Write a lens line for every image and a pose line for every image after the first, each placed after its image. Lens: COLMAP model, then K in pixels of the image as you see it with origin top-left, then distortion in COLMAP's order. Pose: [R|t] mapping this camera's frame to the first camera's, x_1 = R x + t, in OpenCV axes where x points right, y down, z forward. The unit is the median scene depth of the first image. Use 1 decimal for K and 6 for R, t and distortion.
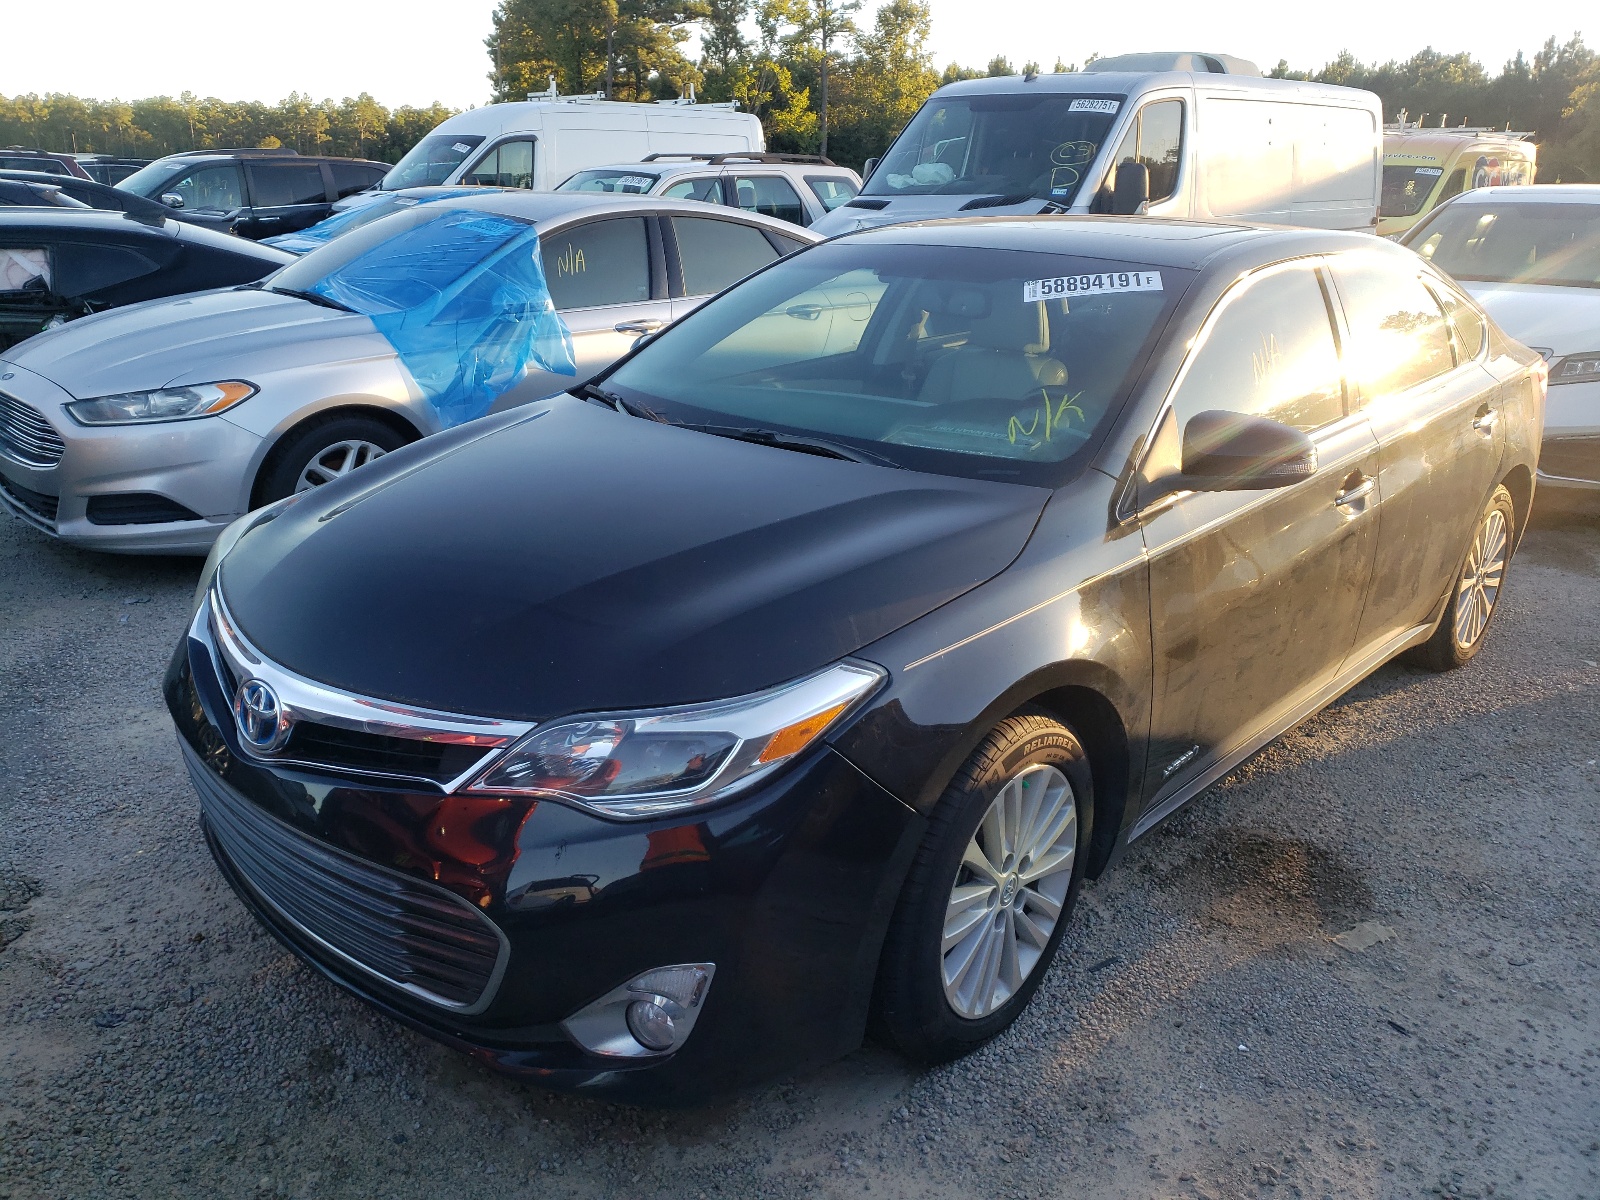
lens RADIAL K [[1388.5, 0, 800.0], [0, 1388.5, 600.0], [0, 0, 1]] dist [0.050221, -0.001488]
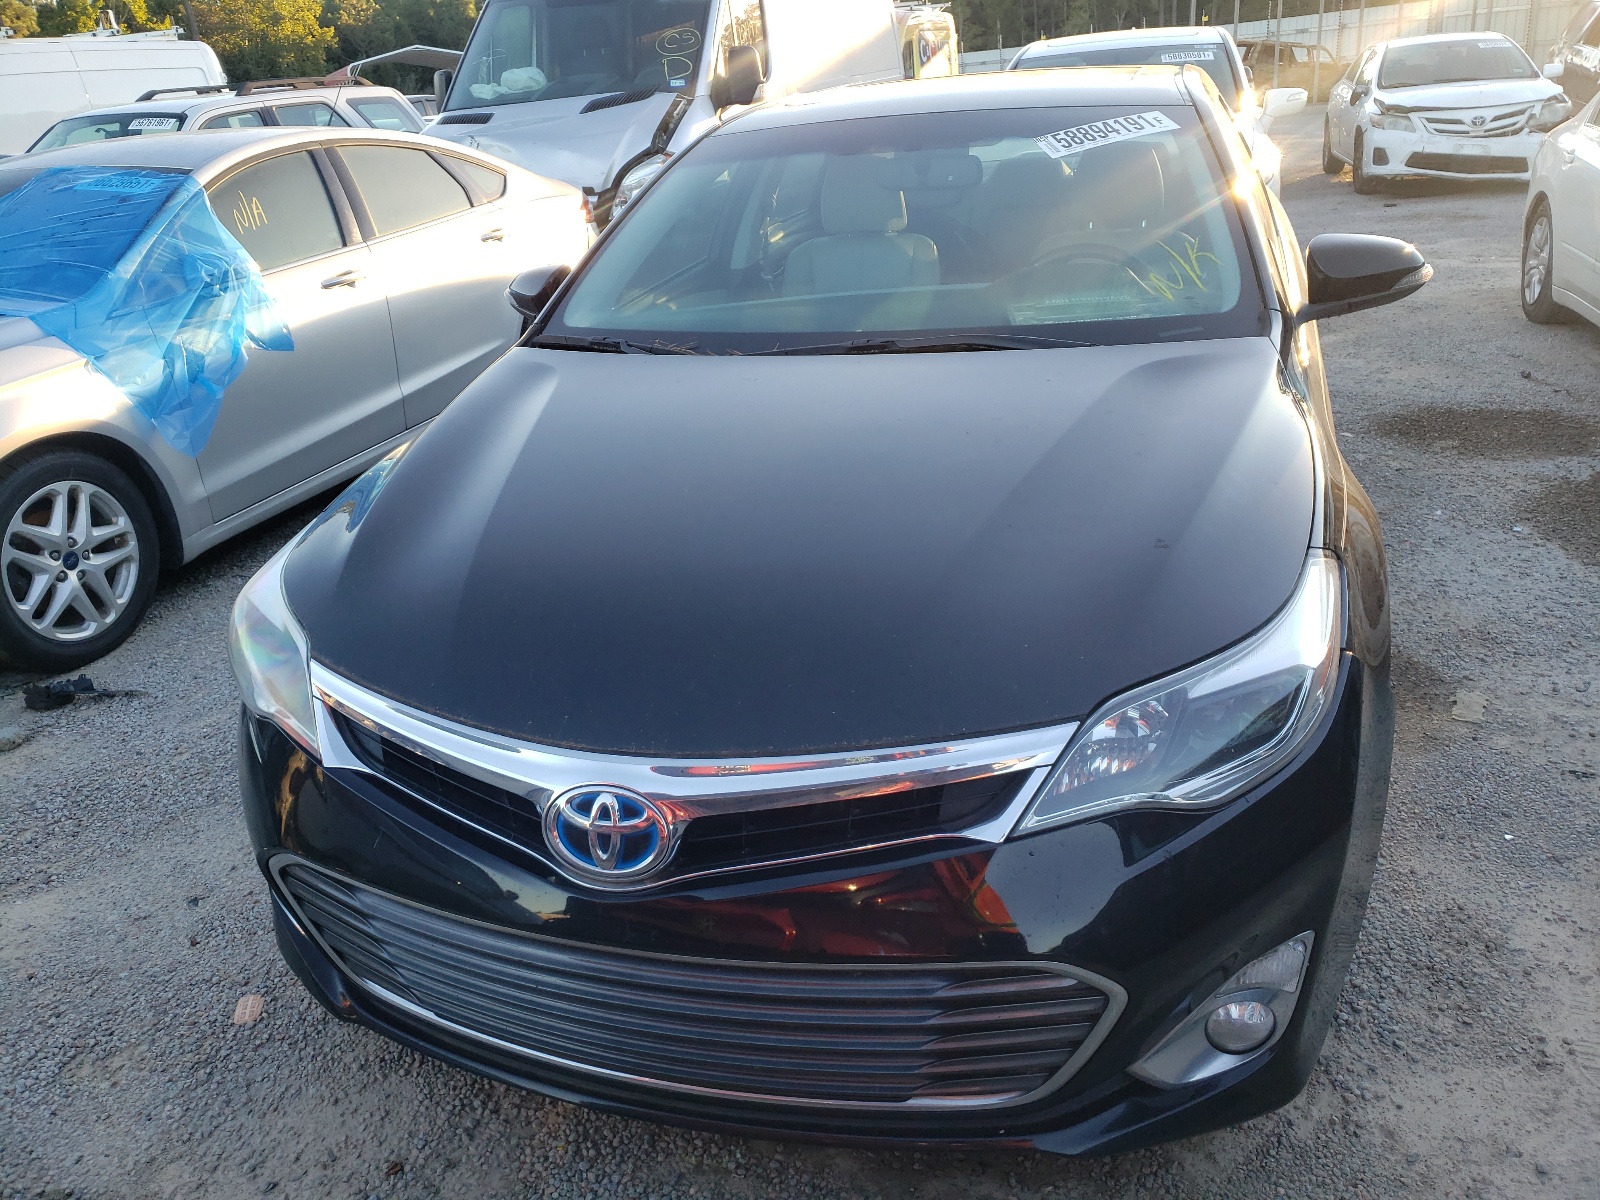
lens RADIAL K [[1350.0, 0, 800.1], [0, 1350.0, 567.0], [0, 0, 1]] dist [0.020408, 0.006799]
pose [[0.879113, -0.242237, 0.410466, -0.271337], [0.226045, 0.970100, 0.088375, -0.043176], [-0.419601, 0.015092, 0.907583, 0.163665]]
